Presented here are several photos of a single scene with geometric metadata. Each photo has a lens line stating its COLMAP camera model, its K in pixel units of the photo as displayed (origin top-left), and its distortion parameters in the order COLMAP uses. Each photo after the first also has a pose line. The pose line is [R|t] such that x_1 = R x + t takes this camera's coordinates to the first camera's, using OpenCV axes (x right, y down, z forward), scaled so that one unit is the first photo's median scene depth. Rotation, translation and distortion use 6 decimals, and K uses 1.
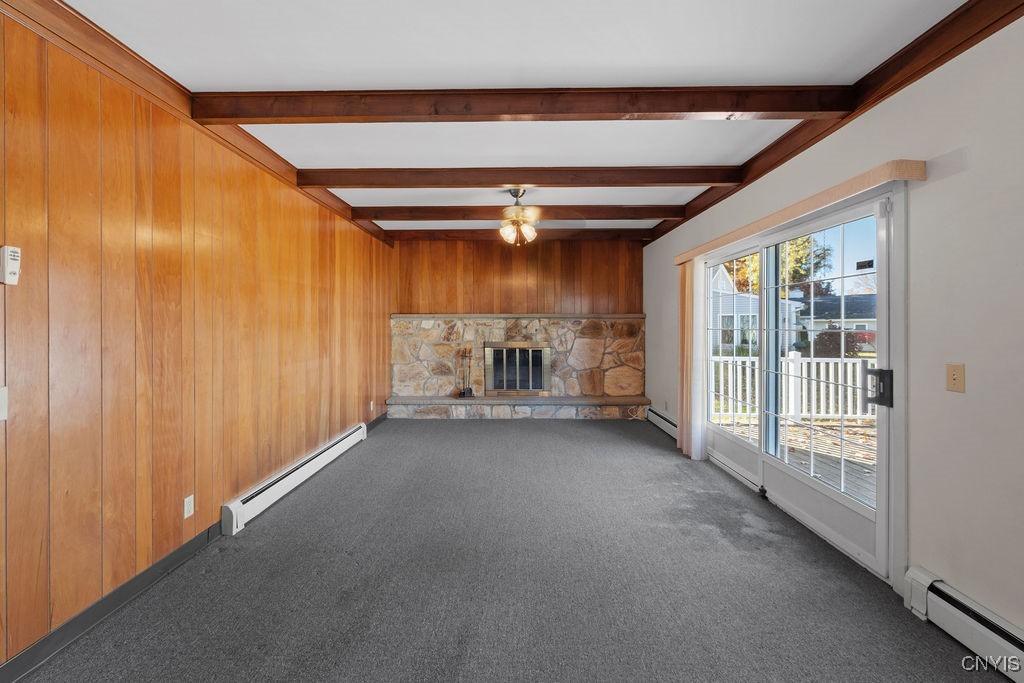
lens RADIAL K [[448.1, 0, 508.5], [0, 448.1, 327.1], [0, 0, 1]] dist [-0.002697, -0.000080]
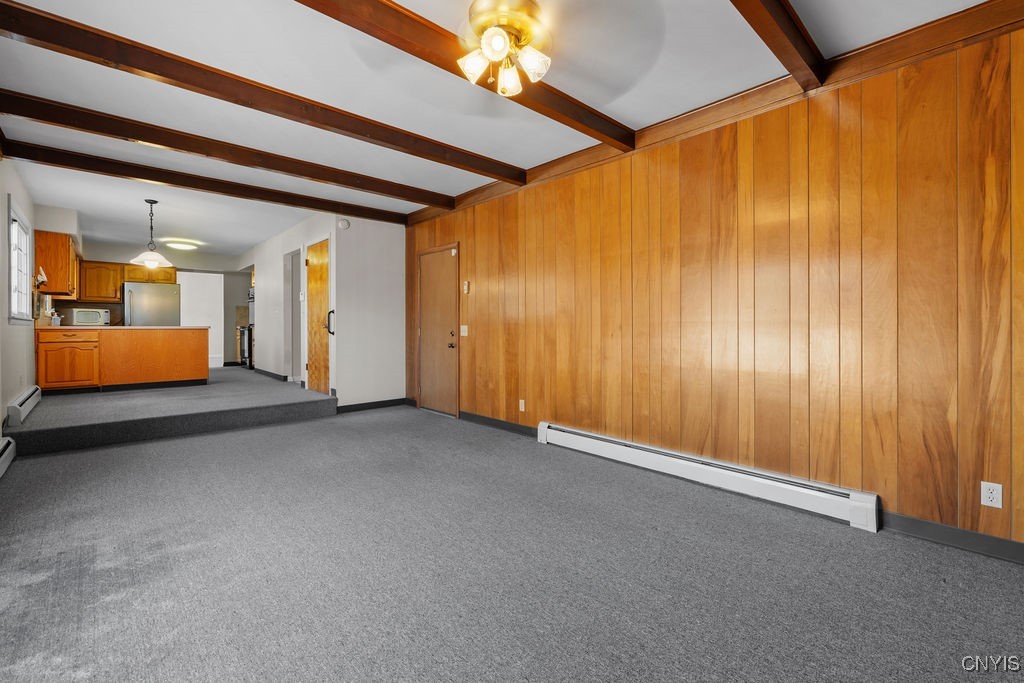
lens RADIAL K [[447.4, 0, 509.5], [0, 447.4, 325.2], [0, 0, 1]] dist [0.000003, -0.000340]
pose [[-0.723945, 0.000369, -0.689857, 0.227186], [-0.000909, 0.999998, 0.001489, 0.032762], [0.689857, 0.001705, -0.723944, 0.930396]]
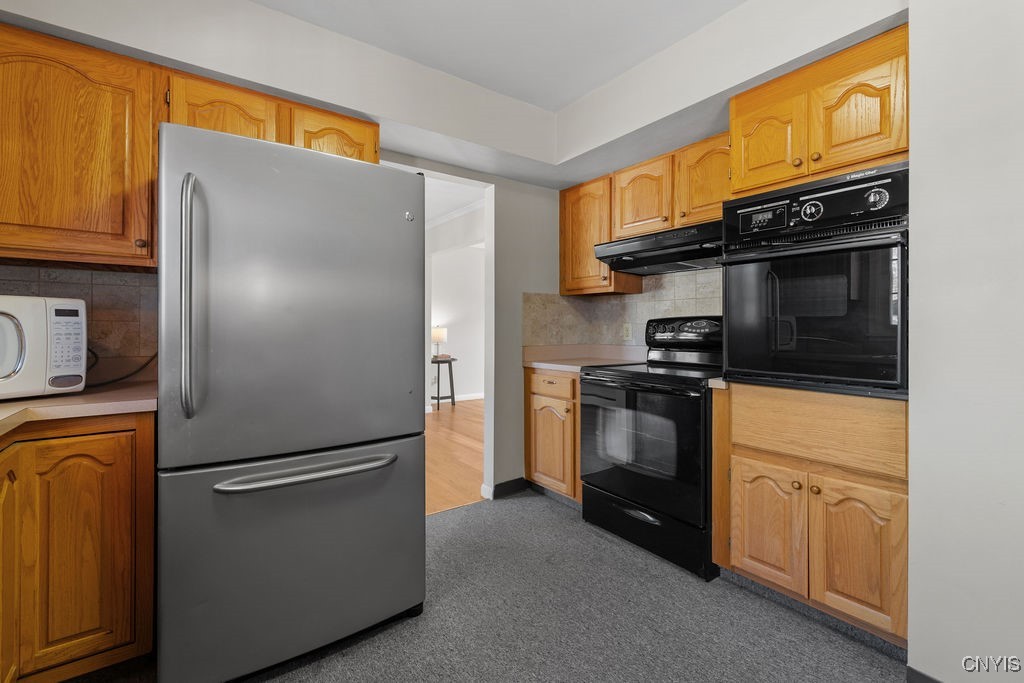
lens RADIAL K [[448.1, 0, 508.5], [0, 448.1, 327.1], [0, 0, 1]] dist [-0.002697, -0.000080]
pose [[-0.805076, -0.001109, -0.593170, 0.130317], [-0.004145, 0.999984, 0.003756, 0.001438], [0.593157, 0.005483, -0.805068, -0.556833]]
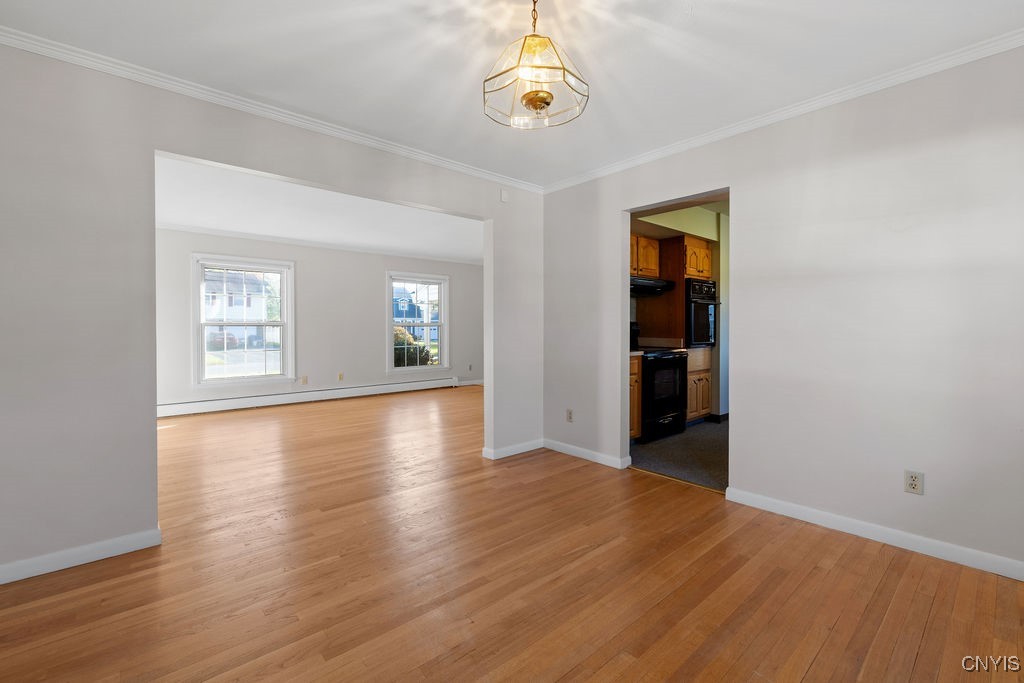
lens RADIAL K [[448.1, 0, 508.5], [0, 448.1, 327.1], [0, 0, 1]] dist [-0.002697, -0.000080]
pose [[0.674821, 0.002839, -0.737976, 0.191248], [-0.004206, 0.999991, 0.000001, 0.003874], [0.737969, 0.003103, 0.674827, -1.463644]]
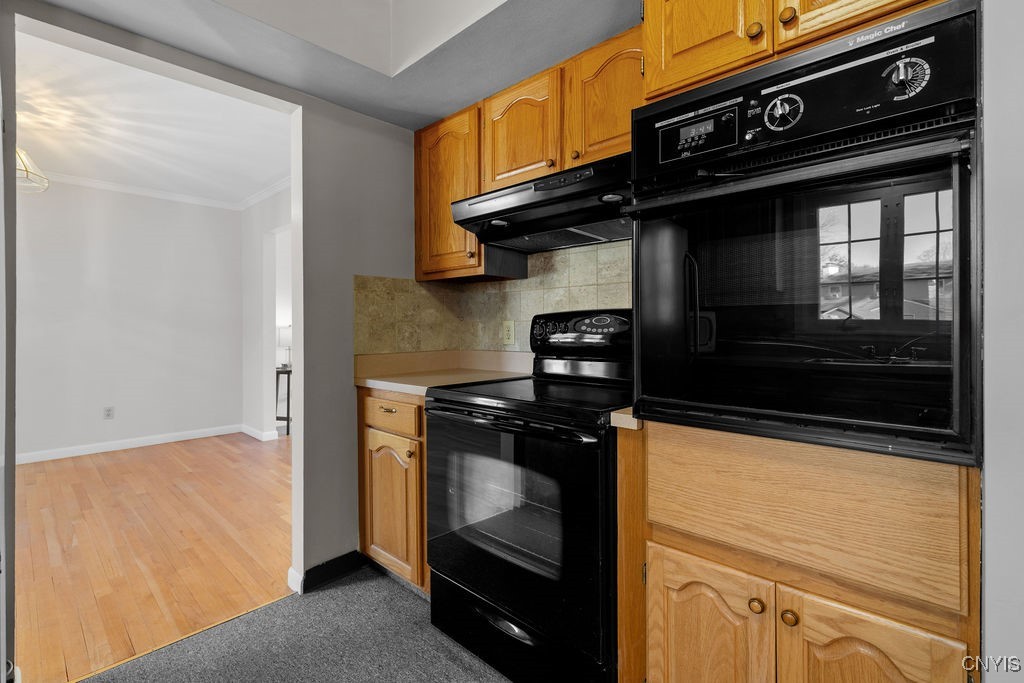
lens RADIAL K [[476.4, 0, 507.5], [0, 476.4, 326.2], [0, 0, 1]] dist [-0.002601, -0.000361]
pose [[-0.679939, 0.002343, -0.733265, 0.005254], [0.000063, 0.999995, 0.003137, 0.001923], [0.733268, 0.002087, -0.679936, -0.623225]]
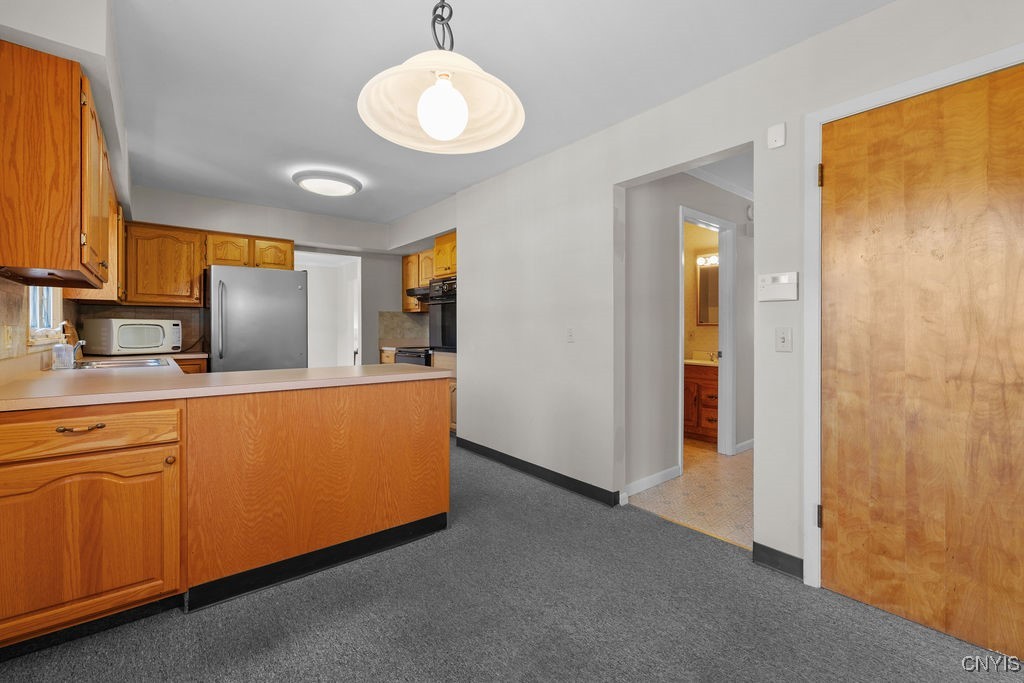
lens RADIAL K [[448.1, 0, 508.5], [0, 448.1, 327.1], [0, 0, 1]] dist [-0.002697, -0.000080]
pose [[-0.766666, -0.000737, -0.642045, 0.225172], [-0.001309, 0.999999, 0.000415, -0.001912], [0.642044, 0.001158, -0.766667, -0.035346]]
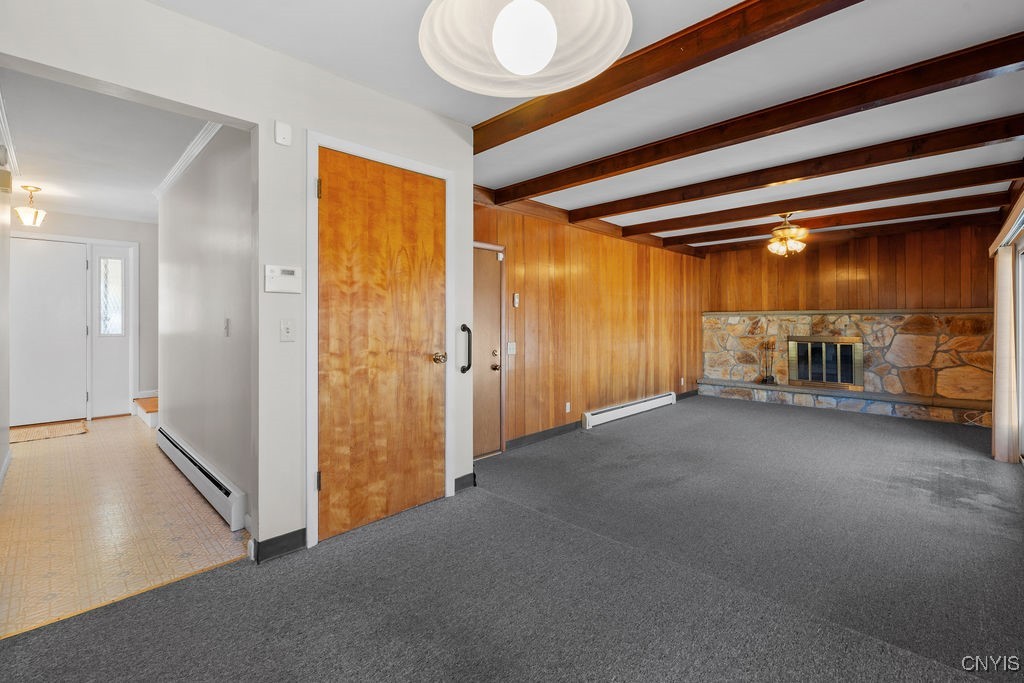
lens RADIAL K [[447.9, 0, 512.7], [0, 447.9, 318.8], [0, 0, 1]] dist [0.000054, 0.000000]
pose [[0.730156, -0.004064, -0.683268, 0.222392], [-0.001742, 0.999968, -0.007810, 0.000543], [0.683278, 0.006892, 0.730126, -0.297716]]
